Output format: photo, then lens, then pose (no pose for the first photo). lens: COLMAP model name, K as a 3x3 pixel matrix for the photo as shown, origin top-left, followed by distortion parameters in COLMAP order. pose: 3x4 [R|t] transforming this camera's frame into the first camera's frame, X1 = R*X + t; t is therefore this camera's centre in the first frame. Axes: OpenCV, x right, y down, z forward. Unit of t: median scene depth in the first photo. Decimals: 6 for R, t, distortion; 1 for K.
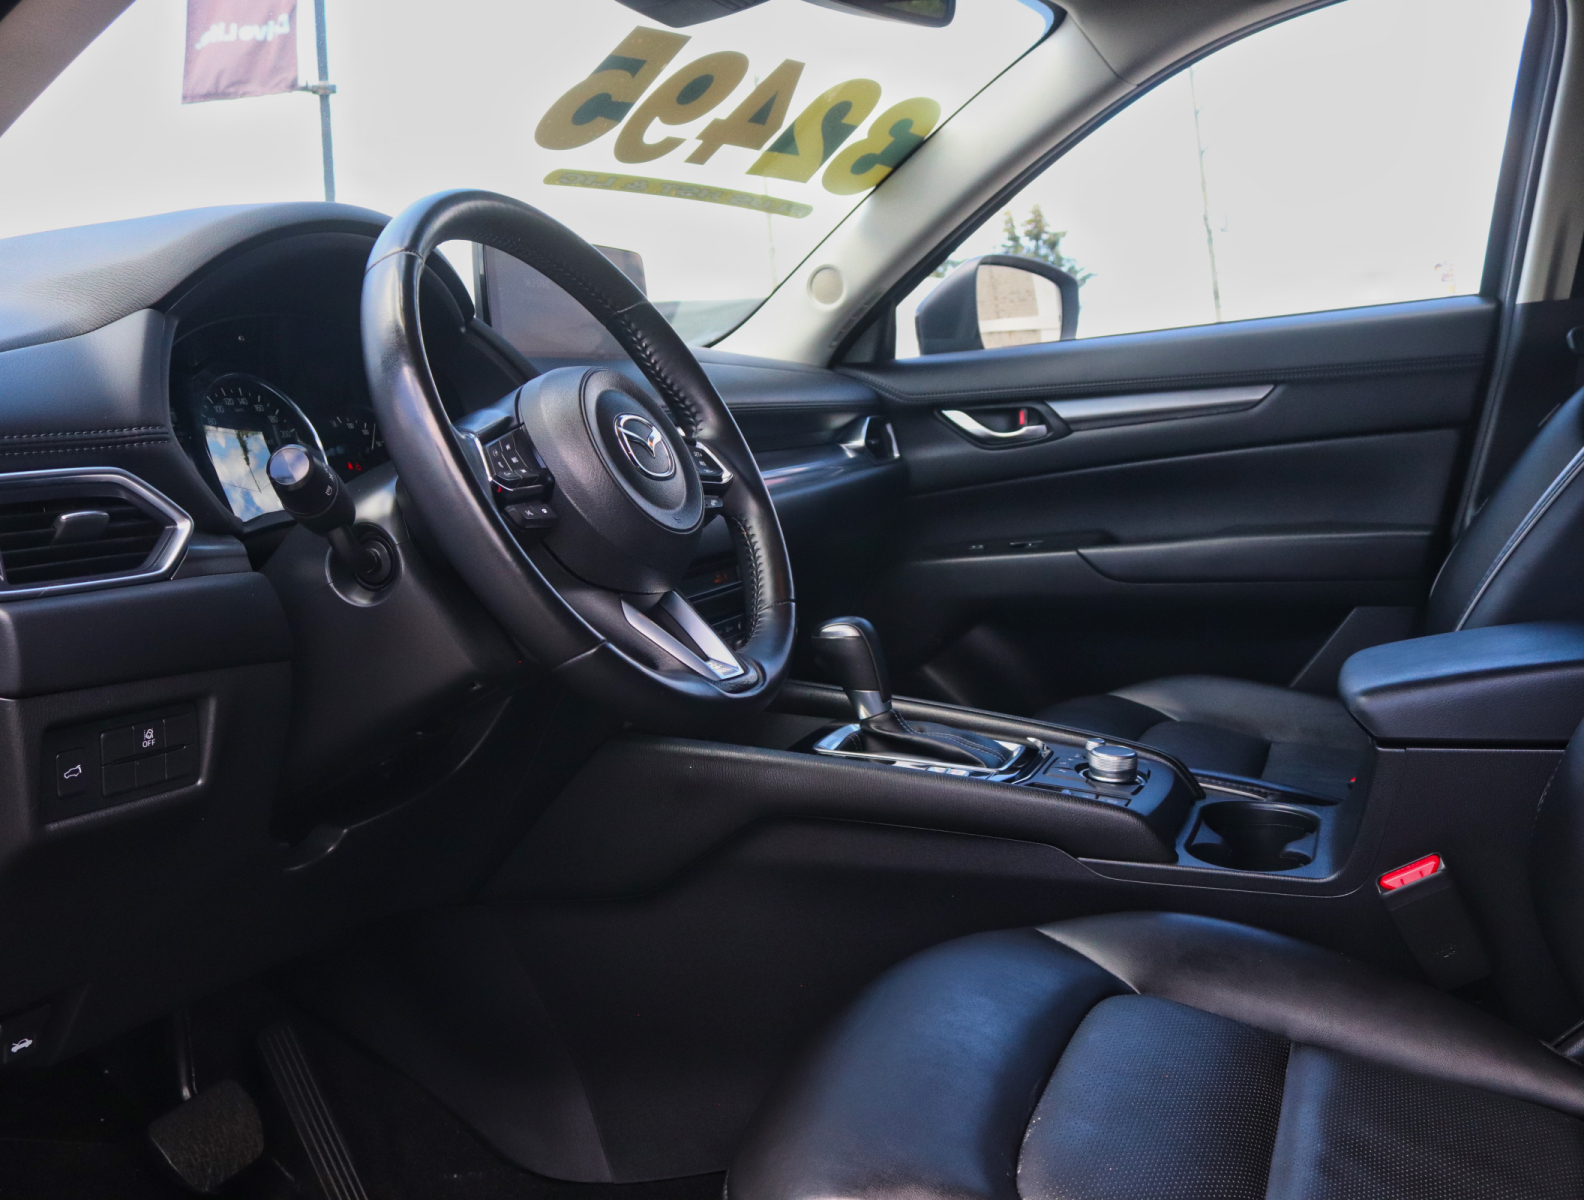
lens RADIAL K [[1649.5, 0, 792.0], [0, 1649.5, 600.0], [0, 0, 1]] dist [-0.219312, 0.188149]
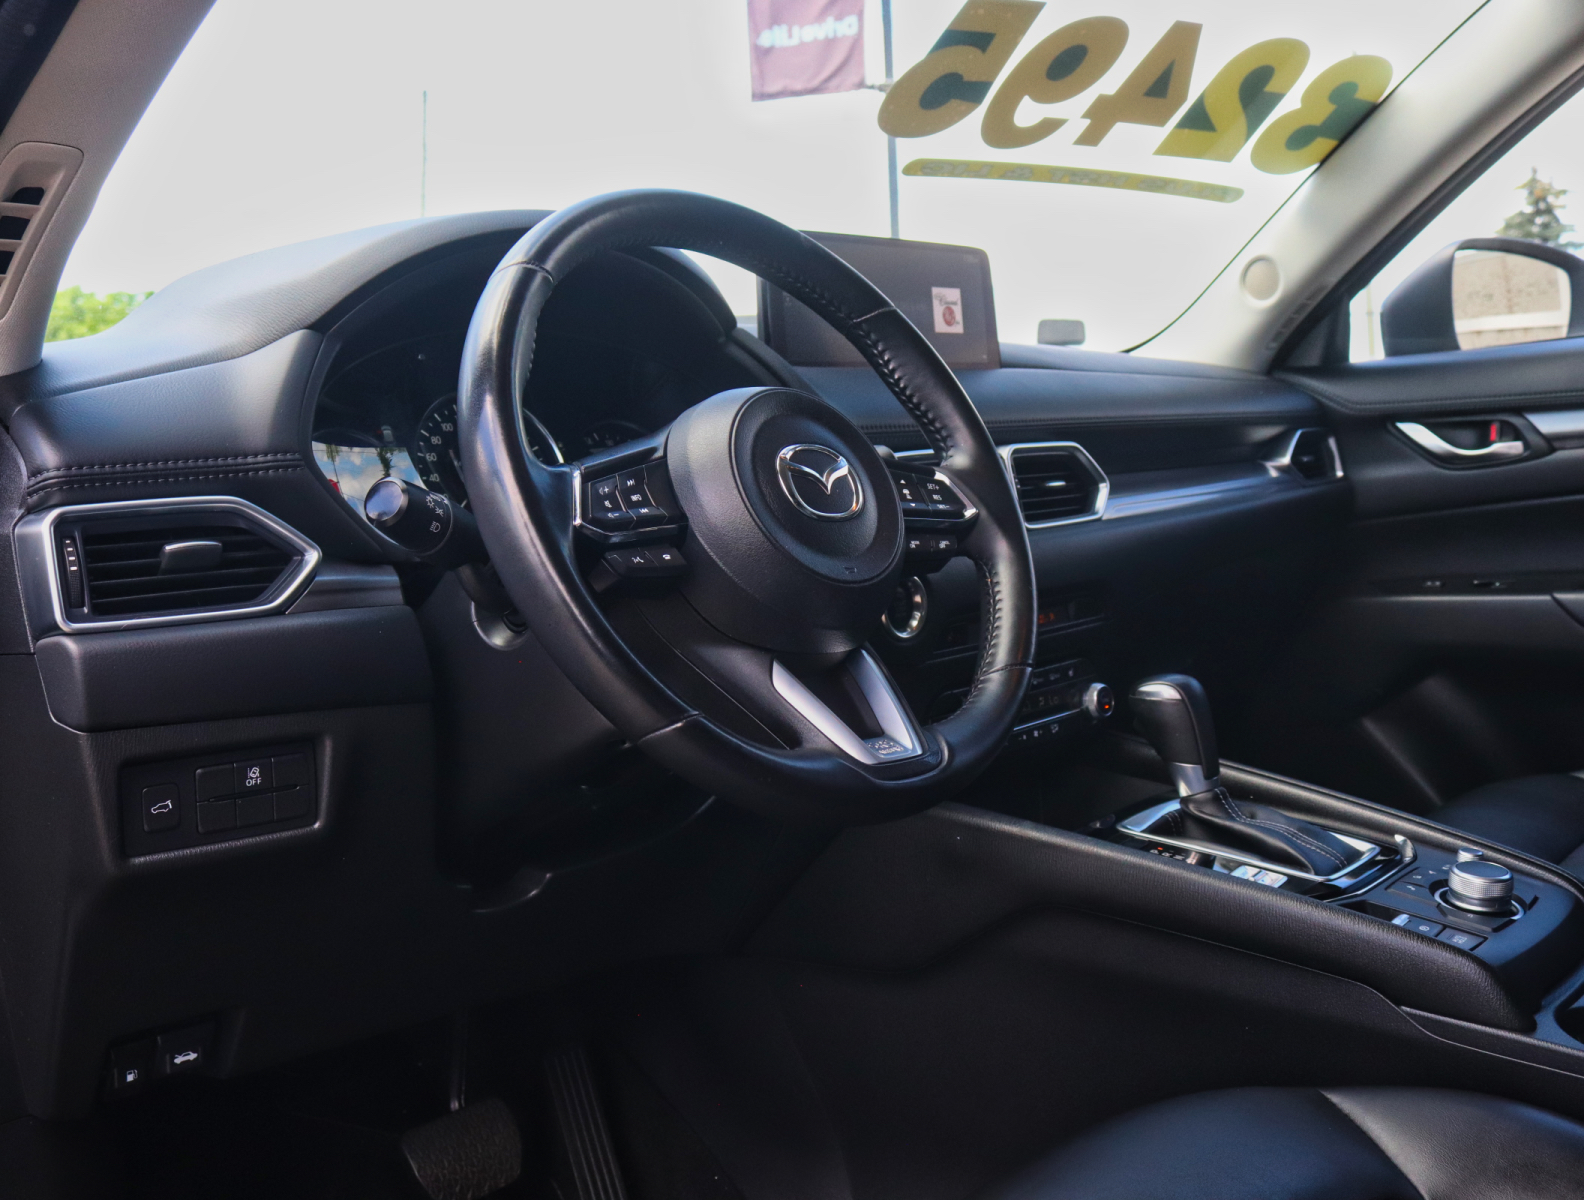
lens RADIAL K [[1572.3, 0, 791.2], [0, 1572.3, 563.3], [0, 0, 1]] dist [-0.194675, 0.165959]
pose [[0.908600, 0.043284, -0.415419, 0.185316], [-0.045678, 0.998947, 0.004178, -0.041533], [0.415163, 0.015180, 0.909621, 0.193329]]
